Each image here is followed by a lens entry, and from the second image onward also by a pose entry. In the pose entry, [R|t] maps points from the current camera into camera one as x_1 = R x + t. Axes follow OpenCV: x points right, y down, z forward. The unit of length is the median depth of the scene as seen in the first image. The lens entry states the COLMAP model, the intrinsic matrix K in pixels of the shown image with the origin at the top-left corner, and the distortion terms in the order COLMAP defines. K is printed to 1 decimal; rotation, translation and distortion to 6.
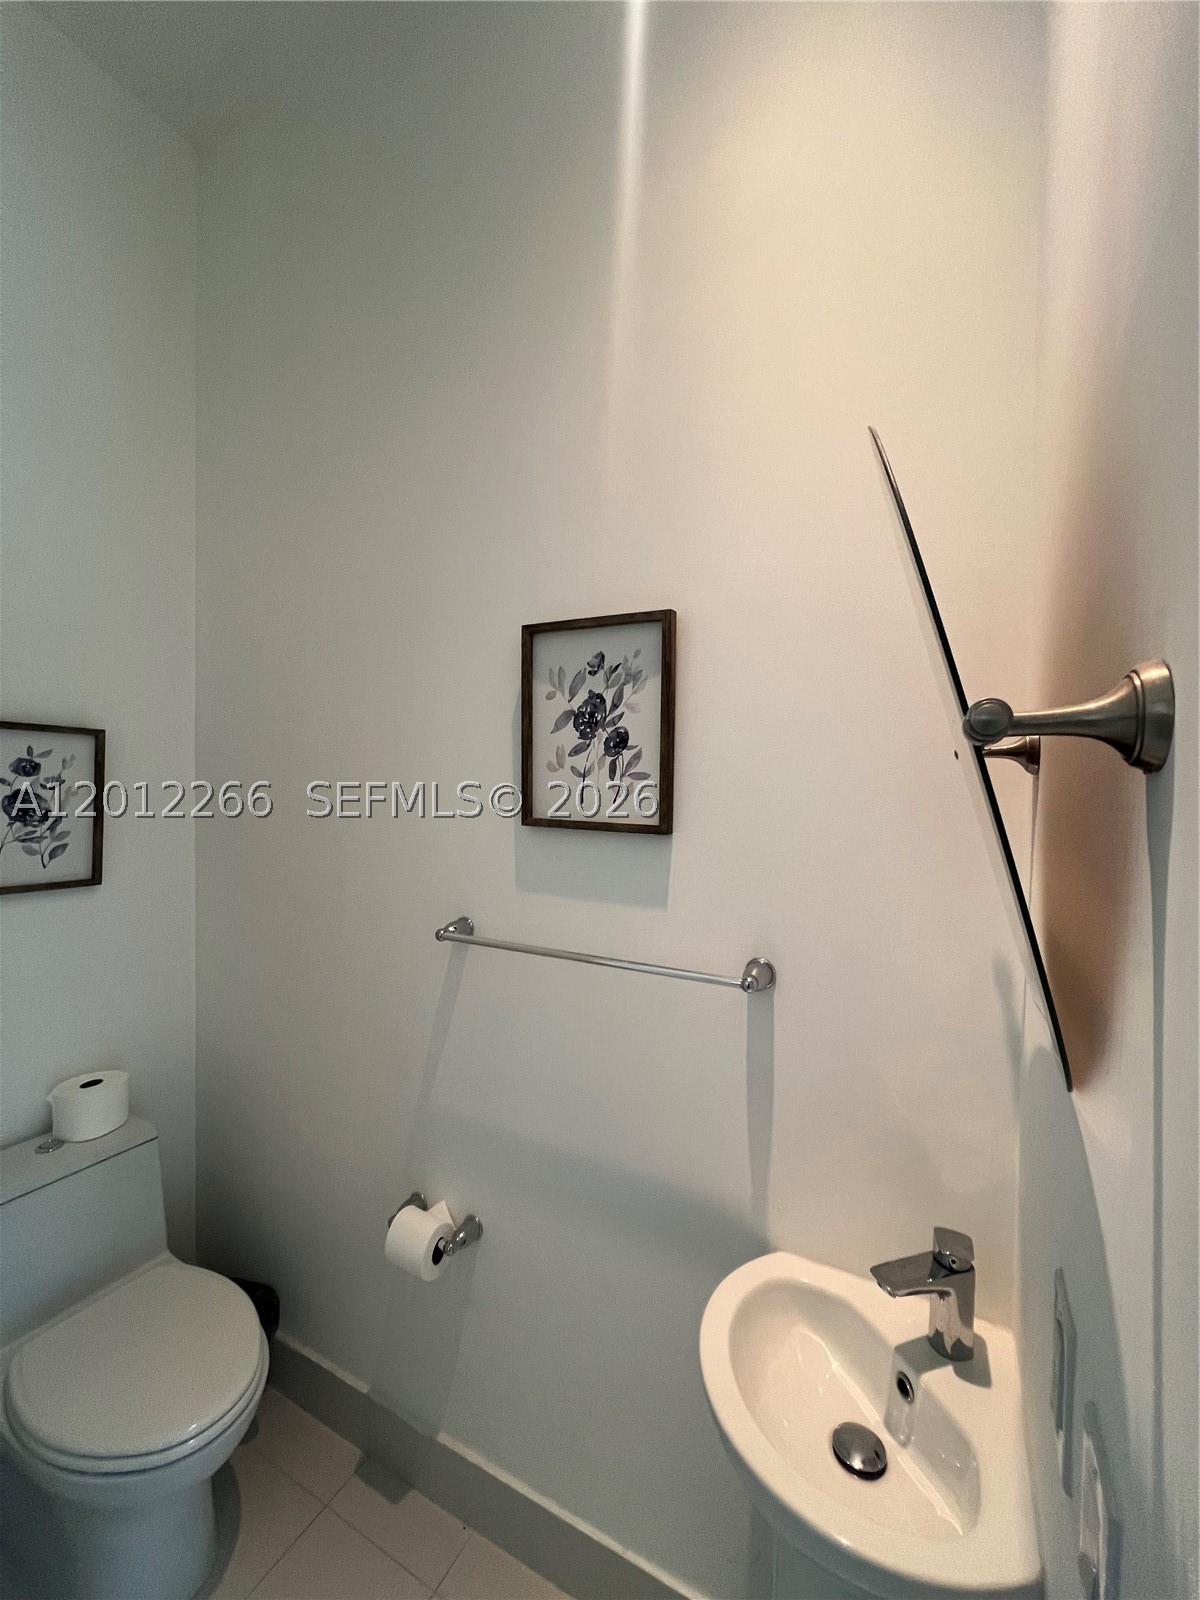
lens RADIAL K [[638.5, 0, 597.9], [0, 638.5, 802.0], [0, 0, 1]] dist [-0.000509, 0.000052]
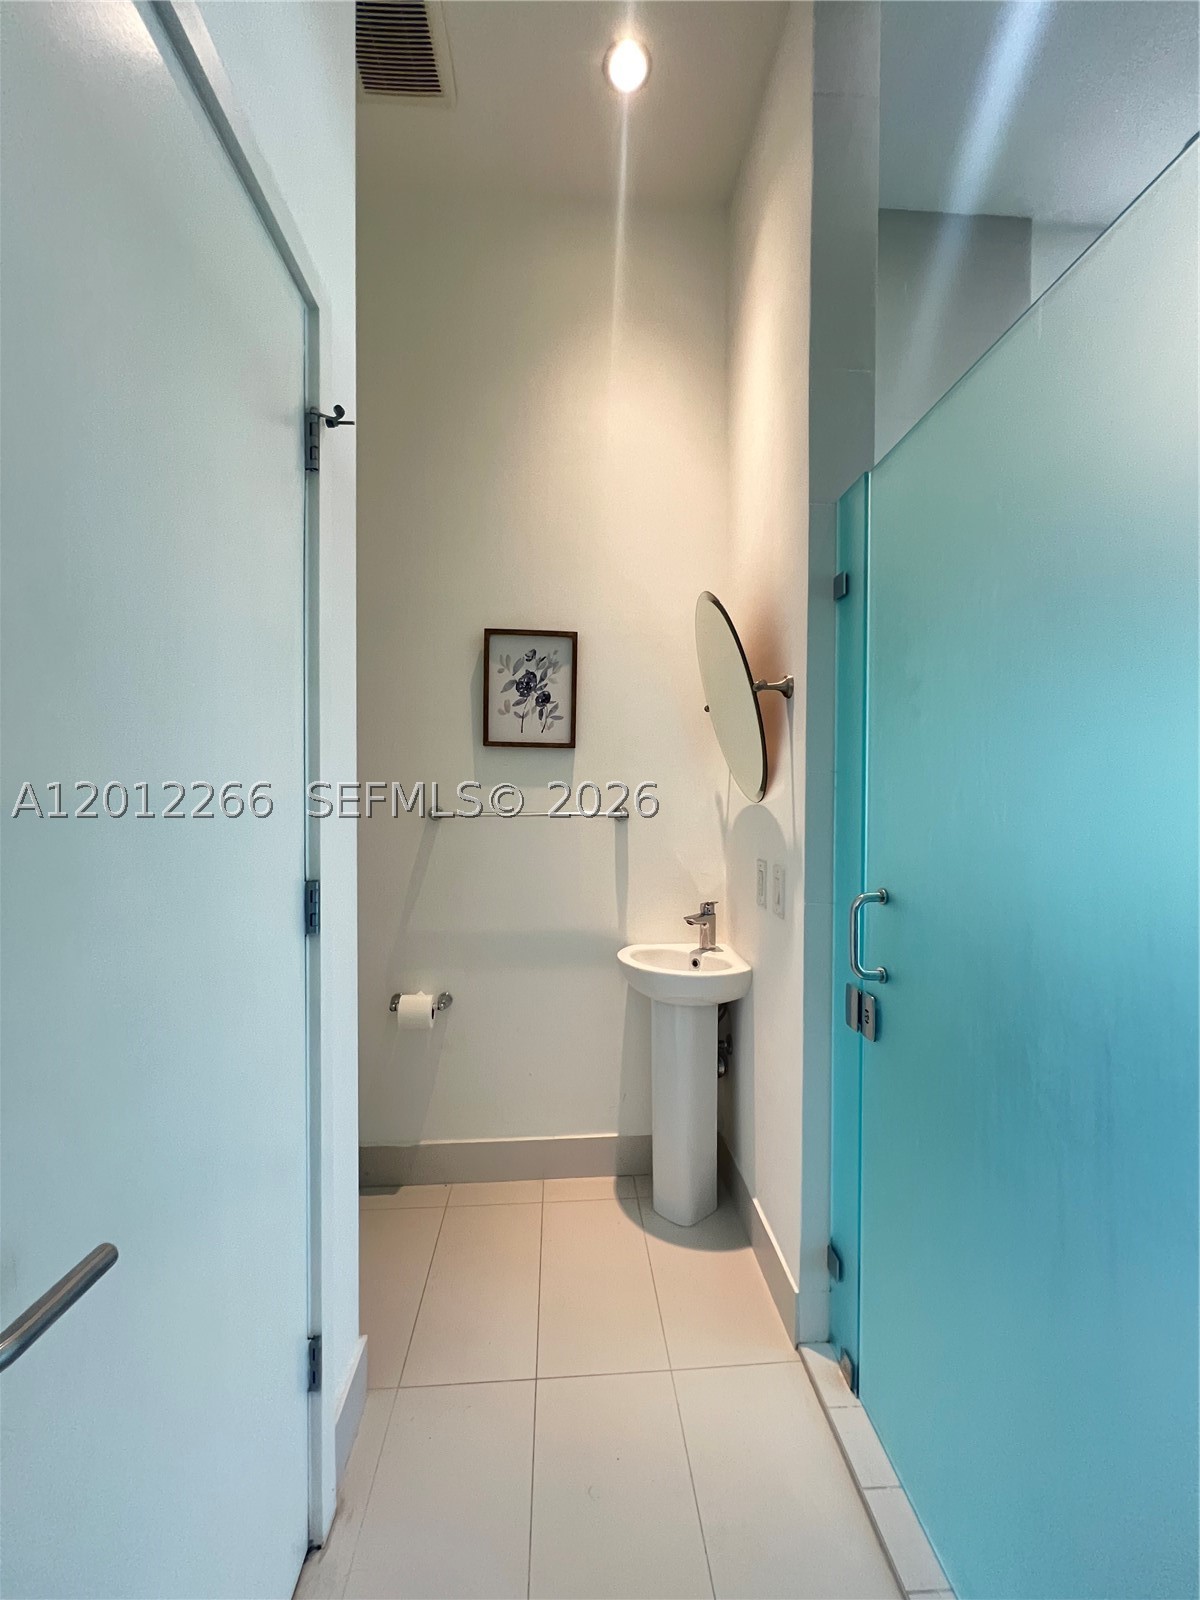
lens RADIAL K [[638.5, 0, 597.9], [0, 638.5, 802.0], [0, 0, 1]] dist [-0.000509, 0.000052]
pose [[0.847858, -0.022558, 0.529744, -0.812758], [0.019101, 0.999746, 0.012000, 0.182363], [-0.529880, -0.000056, 0.848073, -0.642180]]
